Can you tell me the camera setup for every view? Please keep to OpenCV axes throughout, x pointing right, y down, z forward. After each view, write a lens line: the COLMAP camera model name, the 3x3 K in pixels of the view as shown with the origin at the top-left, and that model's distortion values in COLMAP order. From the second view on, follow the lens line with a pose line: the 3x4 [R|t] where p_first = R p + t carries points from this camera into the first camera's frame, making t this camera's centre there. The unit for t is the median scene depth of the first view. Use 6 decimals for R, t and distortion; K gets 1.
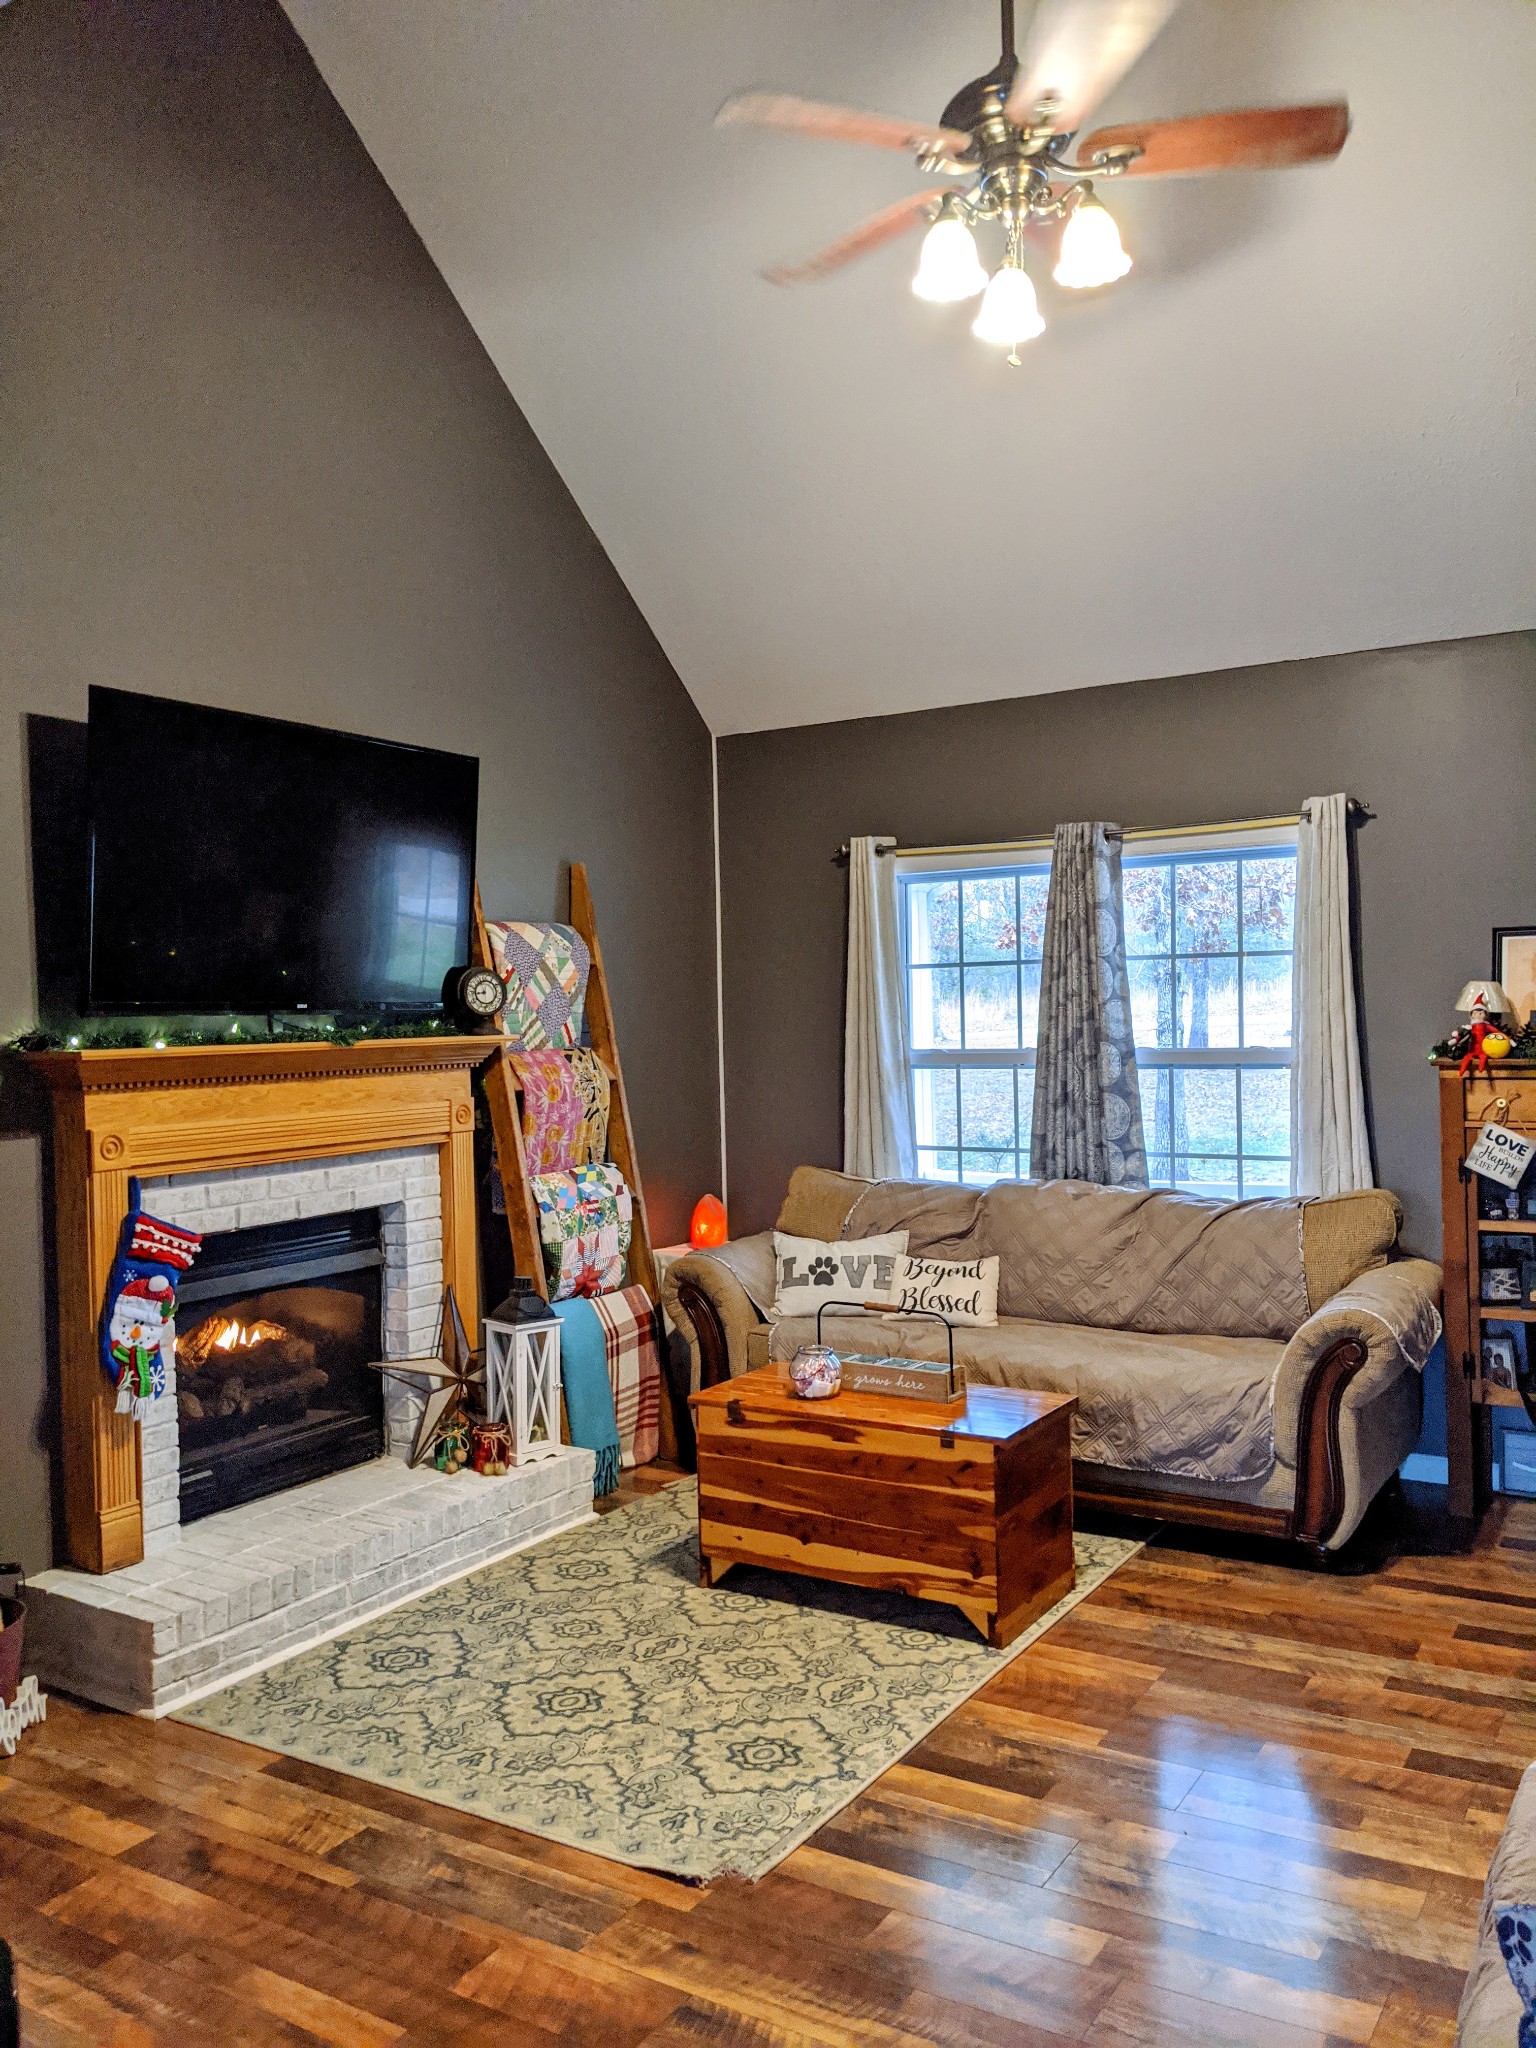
lens RADIAL K [[1627.8, 0, 769.1], [0, 1627.8, 1052.2], [0, 0, 1]] dist [0.052204, -0.079790]
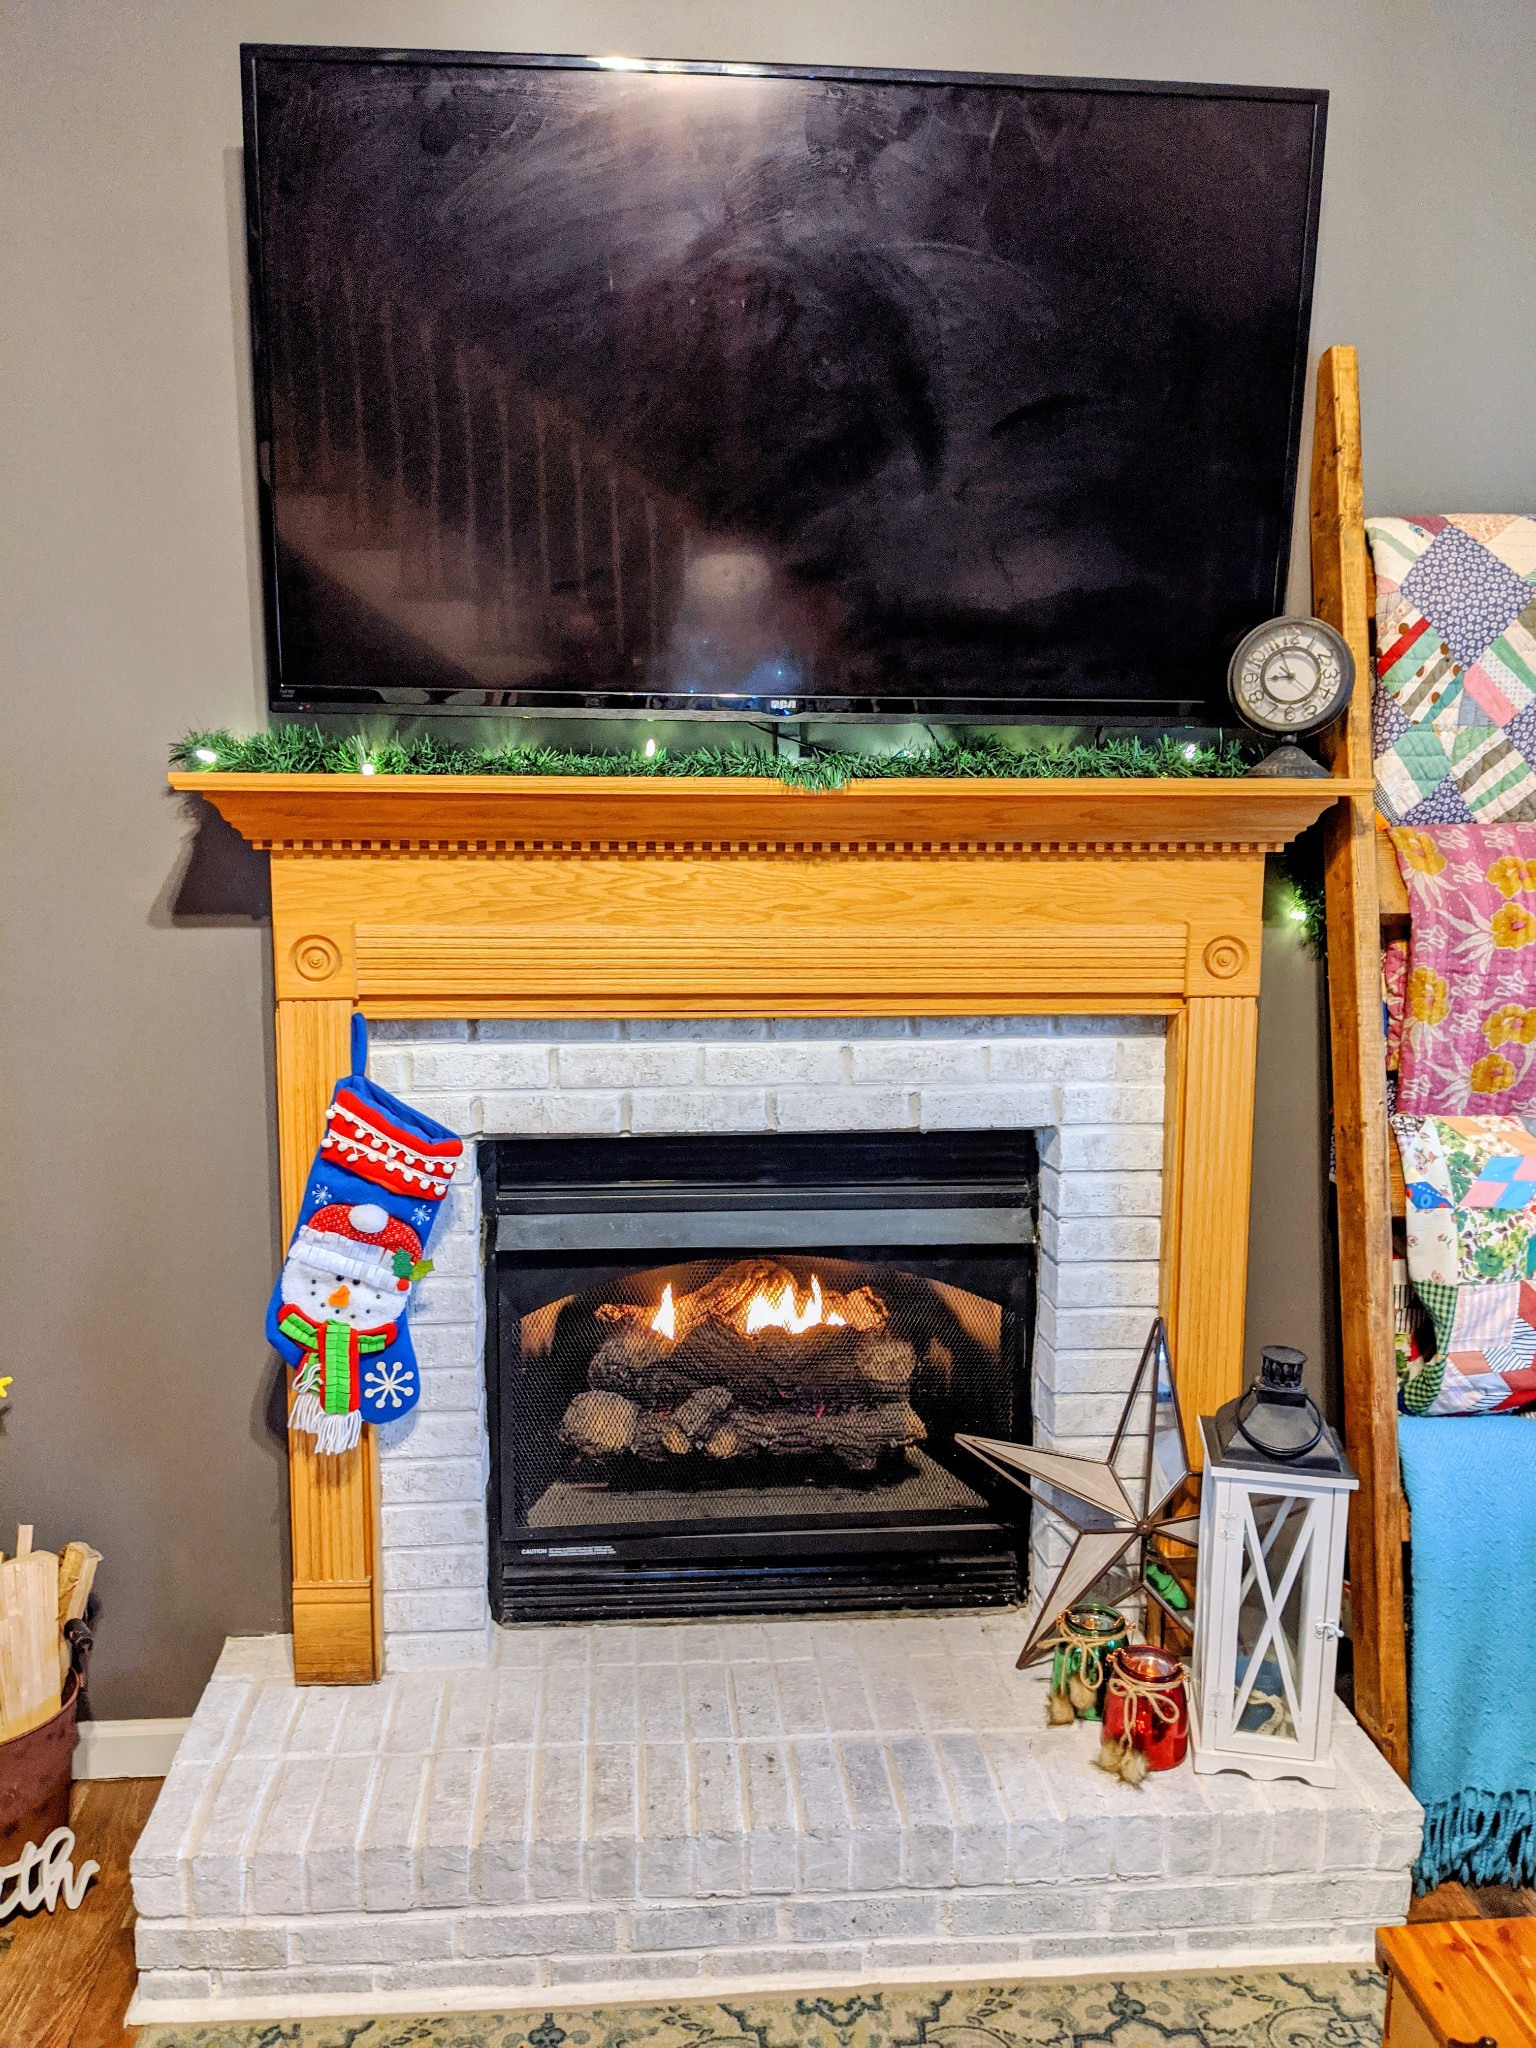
lens RADIAL K [[1608.6, 0, 749.0], [0, 1608.6, 1044.6], [0, 0, 1]] dist [0.069087, -0.118272]
pose [[0.591321, 0.136654, -0.794774, 0.090894], [-0.040164, 0.989305, 0.140219, 0.004993], [0.805435, -0.050994, 0.590486, 0.639485]]
